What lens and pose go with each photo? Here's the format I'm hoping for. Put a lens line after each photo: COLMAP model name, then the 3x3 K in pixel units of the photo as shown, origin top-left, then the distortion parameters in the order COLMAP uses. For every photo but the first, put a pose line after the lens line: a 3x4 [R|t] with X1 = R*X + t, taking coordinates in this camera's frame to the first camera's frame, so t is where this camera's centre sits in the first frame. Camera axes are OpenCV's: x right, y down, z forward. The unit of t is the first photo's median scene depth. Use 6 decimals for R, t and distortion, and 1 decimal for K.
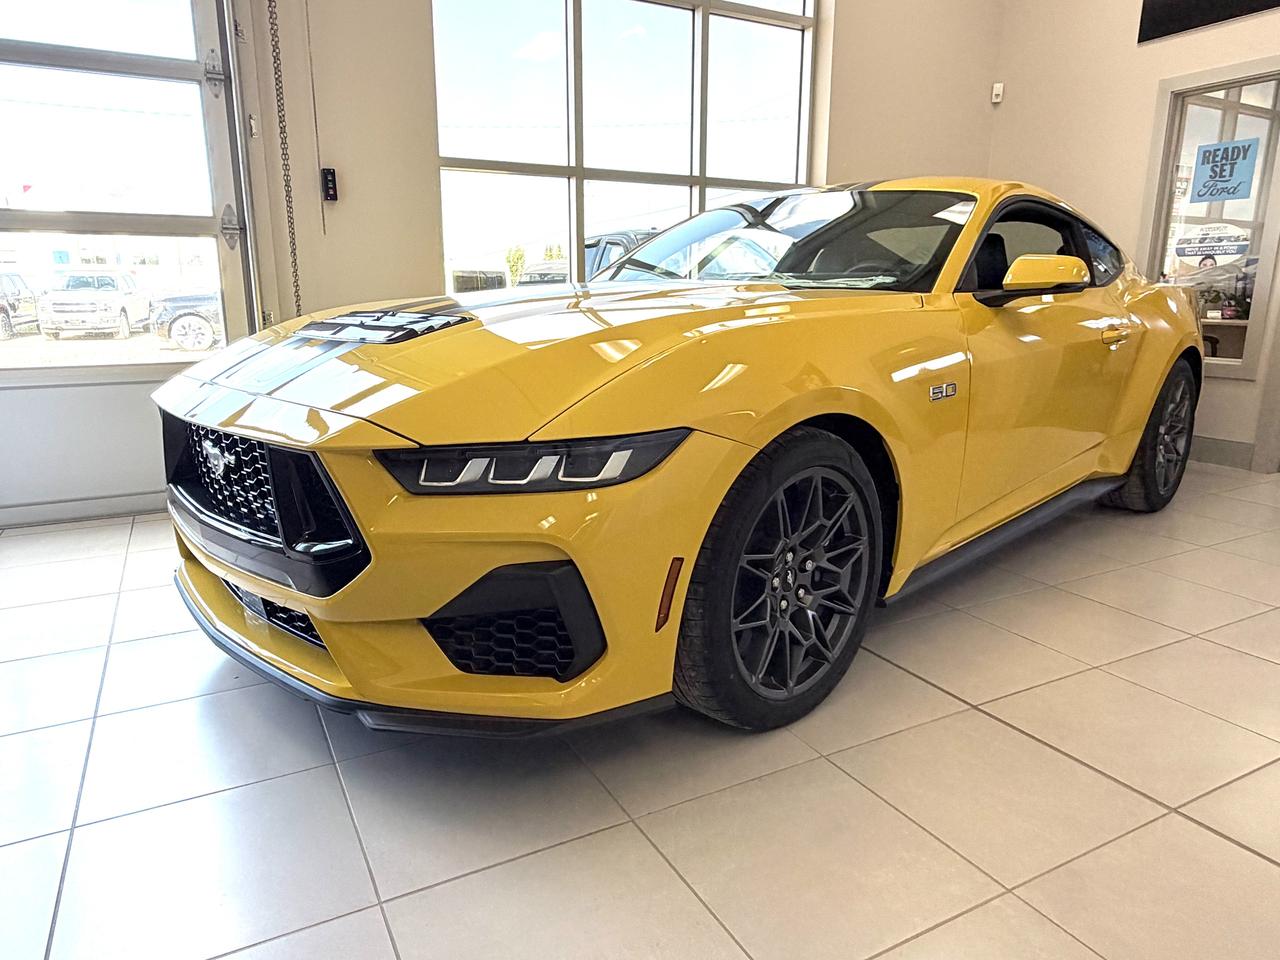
lens RADIAL K [[827.0, 0, 640.0], [0, 827.0, 480.0], [0, 0, 1]] dist [-0.002079, 0.000118]
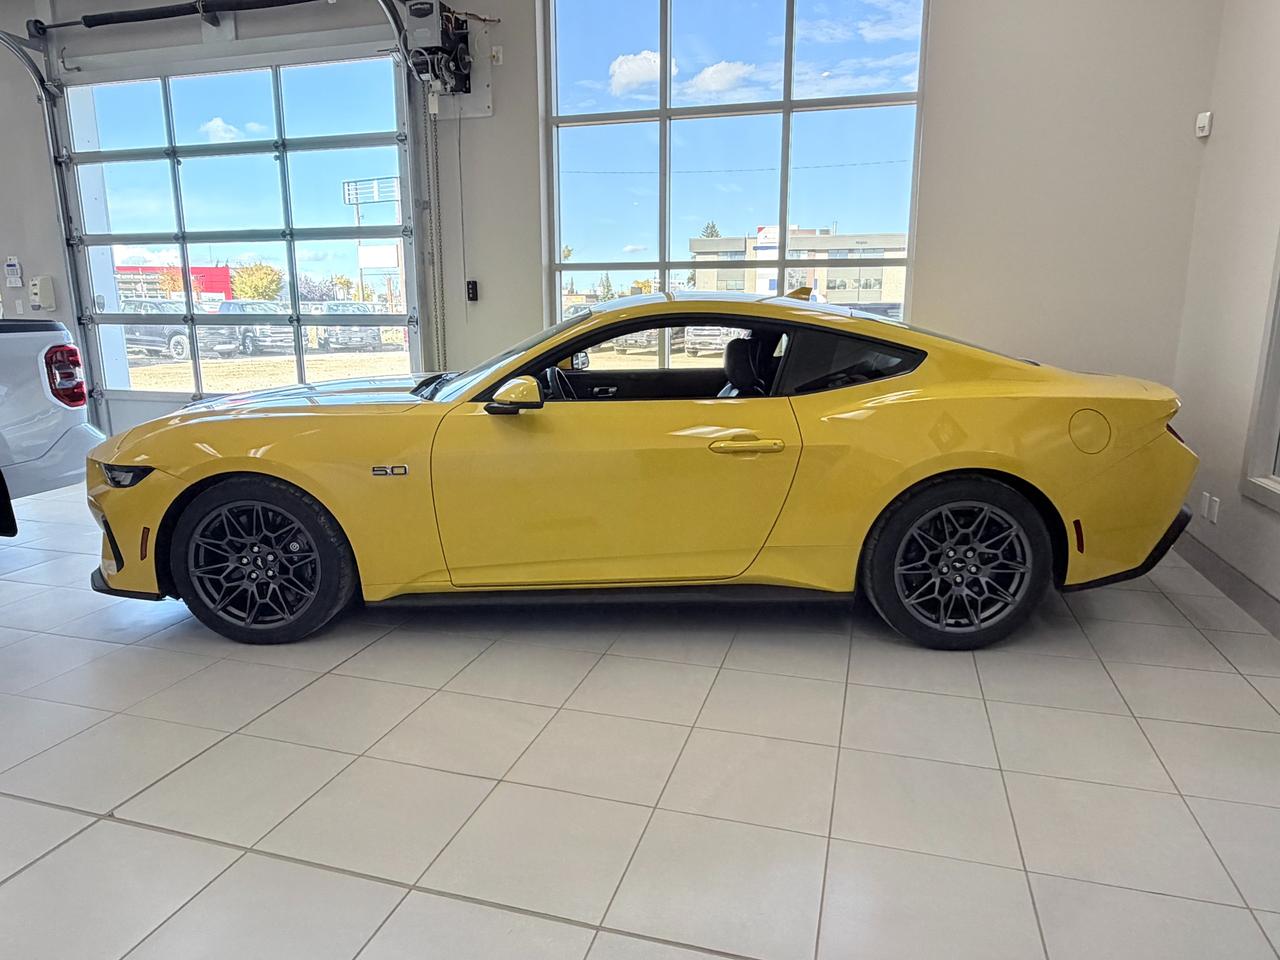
lens RADIAL K [[827.0, 0, 640.0], [0, 827.0, 480.0], [0, 0, 1]] dist [-0.002079, 0.000118]
pose [[0.709499, 0.141492, -0.690356, 1.065557], [-0.156724, 0.986784, 0.041176, -0.138208], [0.687058, 0.078981, 0.722297, 0.151390]]
